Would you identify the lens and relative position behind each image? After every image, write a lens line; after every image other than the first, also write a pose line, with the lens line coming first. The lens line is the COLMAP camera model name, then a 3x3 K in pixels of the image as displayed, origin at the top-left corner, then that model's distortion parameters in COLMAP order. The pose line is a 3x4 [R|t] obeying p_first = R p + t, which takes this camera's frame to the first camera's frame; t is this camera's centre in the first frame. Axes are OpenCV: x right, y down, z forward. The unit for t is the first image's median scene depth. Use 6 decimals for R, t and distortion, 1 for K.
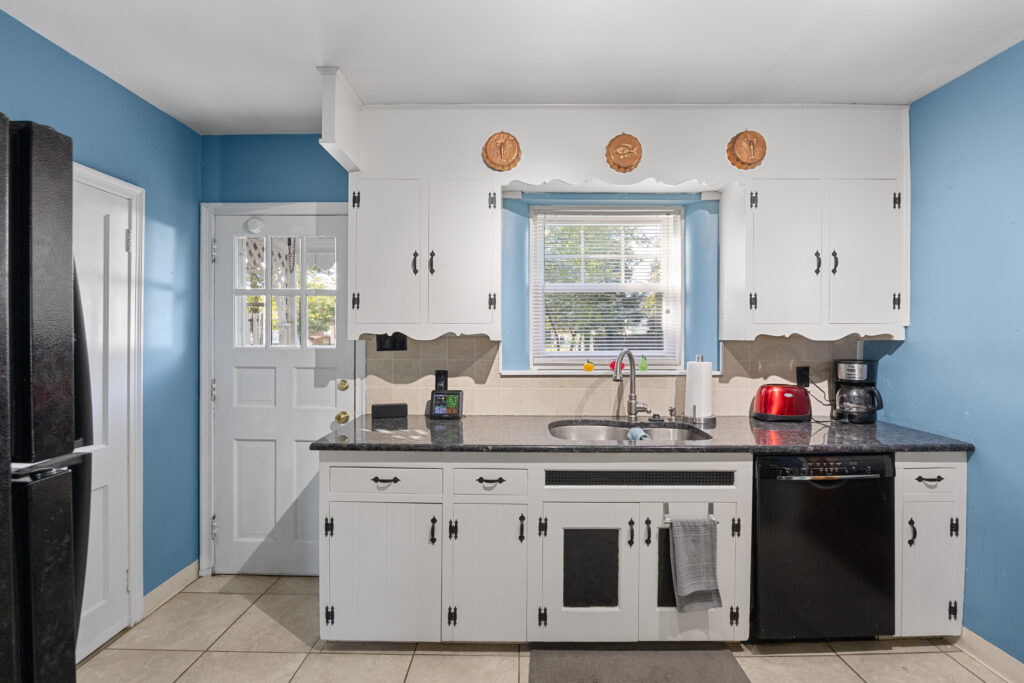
lens RADIAL K [[470.8, 0, 522.6], [0, 470.8, 337.6], [0, 0, 1]] dist [-0.004377, -0.000343]
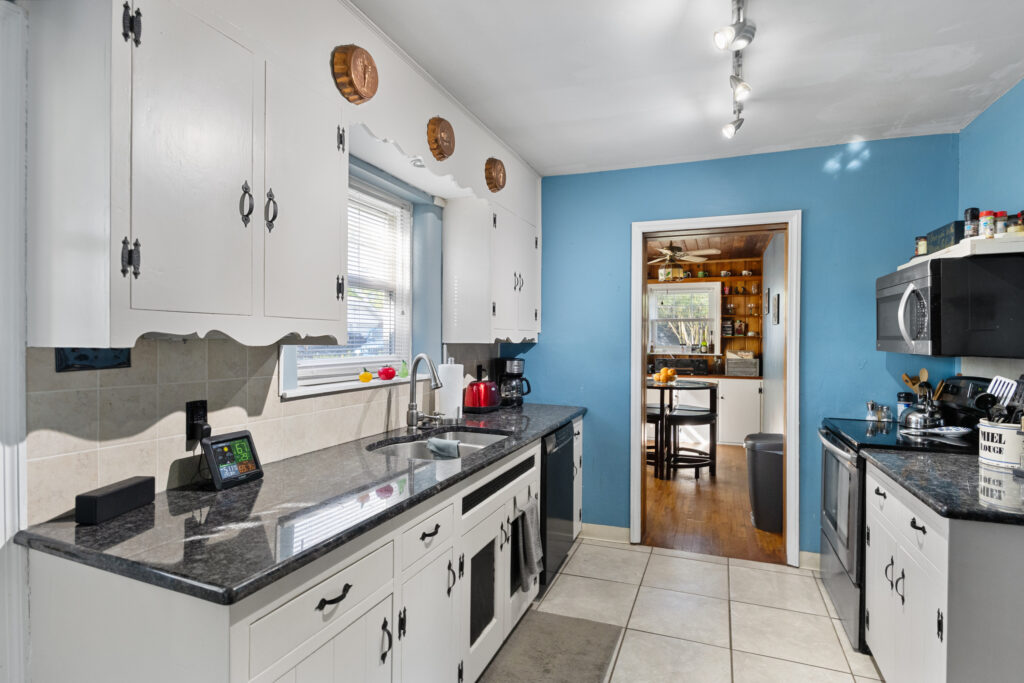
lens RADIAL K [[520.4, 0, 512.0], [0, 520.4, 341.5], [0, 0, 1]] dist [0.002987, 0.000569]
pose [[0.367368, -0.002075, 0.930073, -0.602179], [-0.005239, 0.999977, 0.004301, -0.003532], [-0.930061, -0.006452, 0.367349, 0.441125]]
